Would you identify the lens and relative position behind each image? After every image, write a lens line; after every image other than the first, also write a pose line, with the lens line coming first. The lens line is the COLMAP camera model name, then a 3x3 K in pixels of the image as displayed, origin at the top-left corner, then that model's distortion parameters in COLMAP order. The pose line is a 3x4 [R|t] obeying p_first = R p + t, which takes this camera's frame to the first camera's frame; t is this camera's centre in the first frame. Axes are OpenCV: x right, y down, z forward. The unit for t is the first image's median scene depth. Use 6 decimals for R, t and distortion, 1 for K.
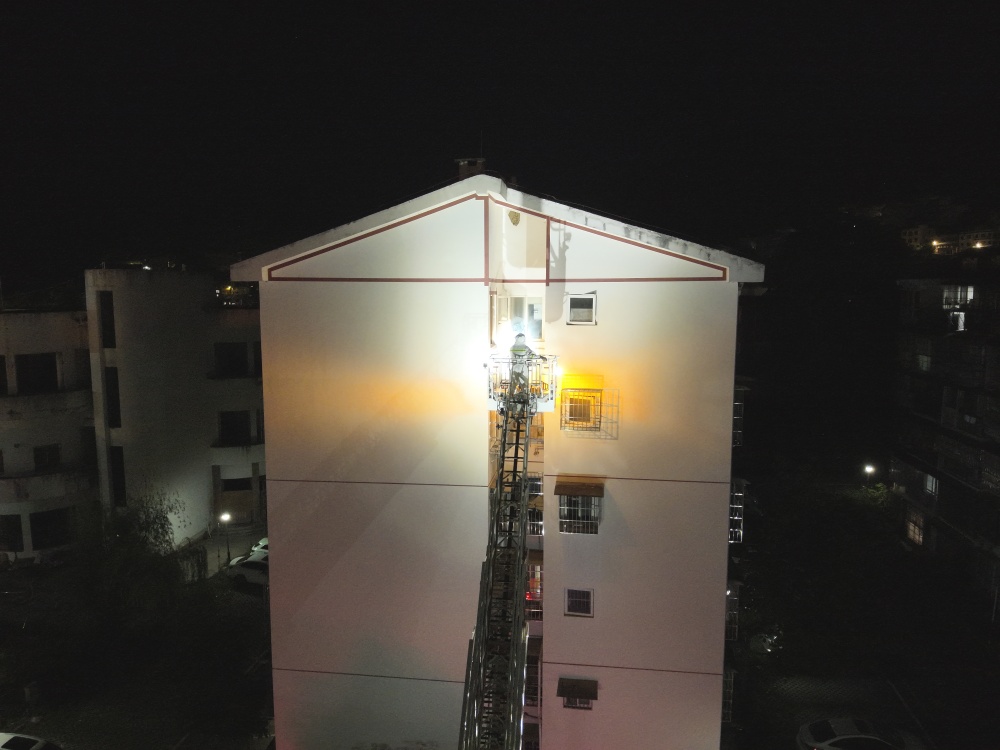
lens RADIAL K [[734.8, 0, 500.0], [0, 734.8, 375.0], [0, 0, 1]] dist [0.096842, -0.191793]
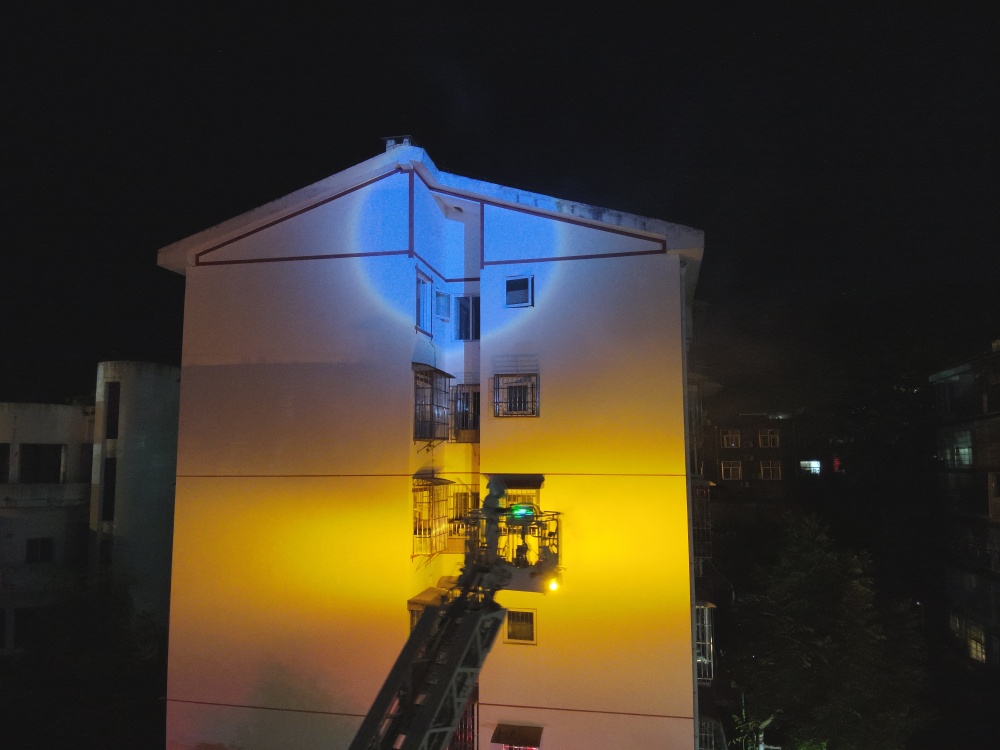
lens RADIAL K [[734.8, 0, 500.0], [0, 734.8, 375.0], [0, 0, 1]] dist [0.096842, -0.191793]
pose [[0.996946, -0.012109, -0.077146, 0.122273], [-0.006051, 0.972955, -0.230914, 0.177922], [0.077856, 0.230675, 0.969911, 0.081528]]
